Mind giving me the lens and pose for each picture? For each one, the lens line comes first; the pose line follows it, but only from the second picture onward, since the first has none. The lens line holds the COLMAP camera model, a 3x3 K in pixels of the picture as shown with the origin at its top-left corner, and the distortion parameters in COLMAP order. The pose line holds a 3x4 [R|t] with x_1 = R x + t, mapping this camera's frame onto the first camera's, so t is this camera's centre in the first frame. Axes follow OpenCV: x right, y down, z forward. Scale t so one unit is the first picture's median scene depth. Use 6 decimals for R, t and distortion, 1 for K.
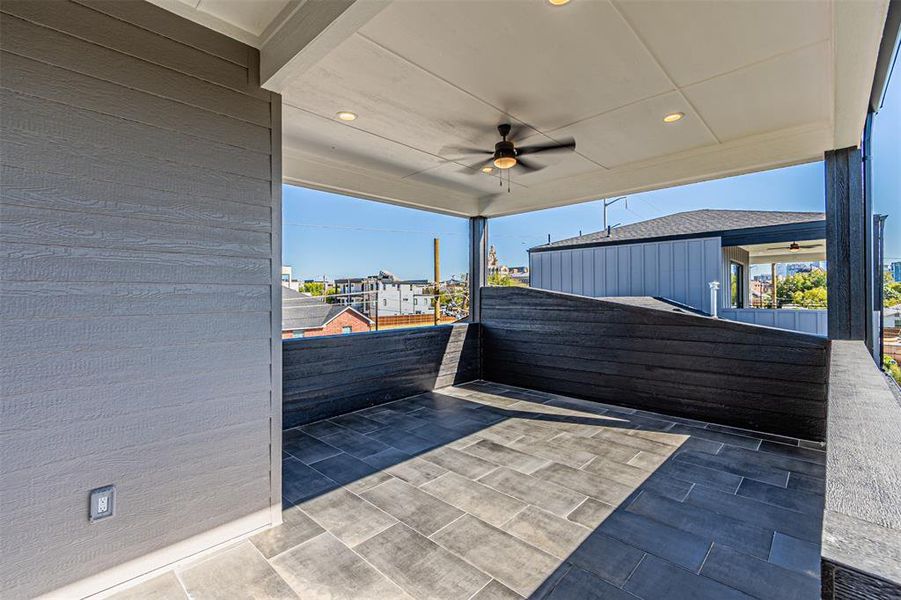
lens RADIAL K [[406.7, 0, 449.7], [0, 406.7, 288.7], [0, 0, 1]] dist [0.000920, -0.000108]
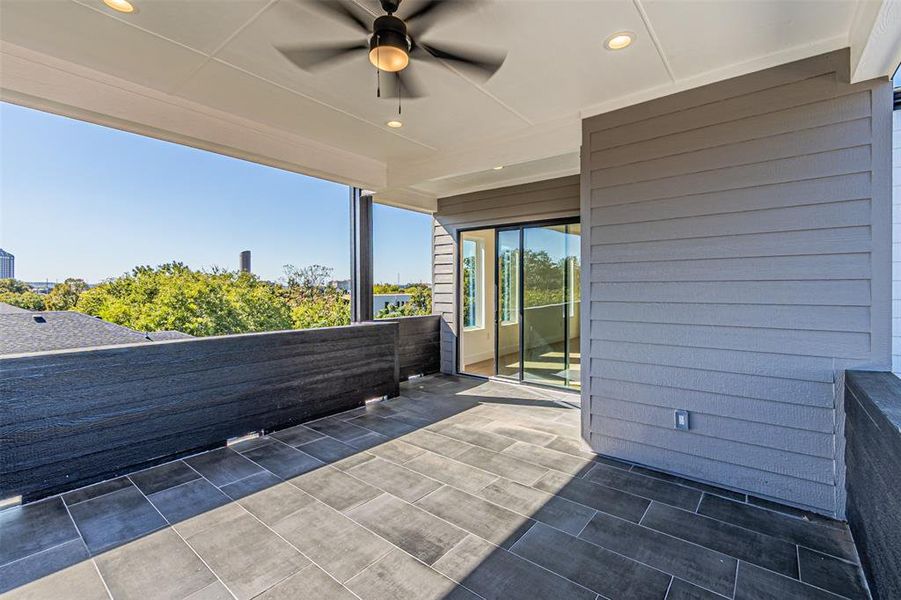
lens RADIAL K [[396.6, 0, 450.5], [0, 396.6, 300.0], [0, 0, 1]] dist [0.002393, 0.000133]
pose [[-0.996476, 0.010508, -0.083218, 0.075078], [0.009224, 0.999833, 0.015794, 0.013801], [0.083370, 0.014970, -0.996406, 1.182203]]
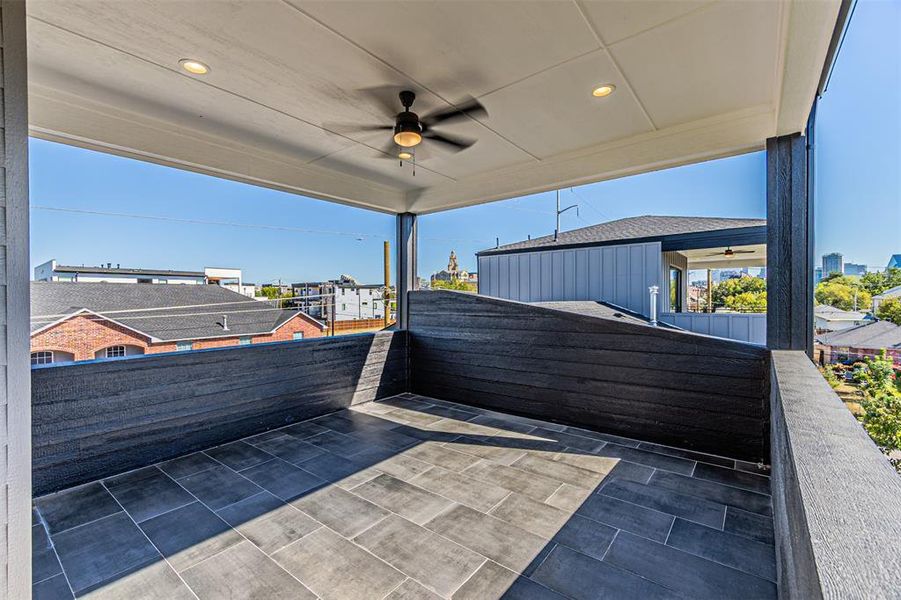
lens RADIAL K [[396.6, 0, 450.5], [0, 396.6, 300.0], [0, 0, 1]] dist [0.002393, 0.000133]
pose [[0.995391, -0.000371, 0.095904, 0.110671], [-0.001301, 0.999848, 0.017374, 0.000983], [-0.095896, -0.017419, 0.995239, 0.144372]]
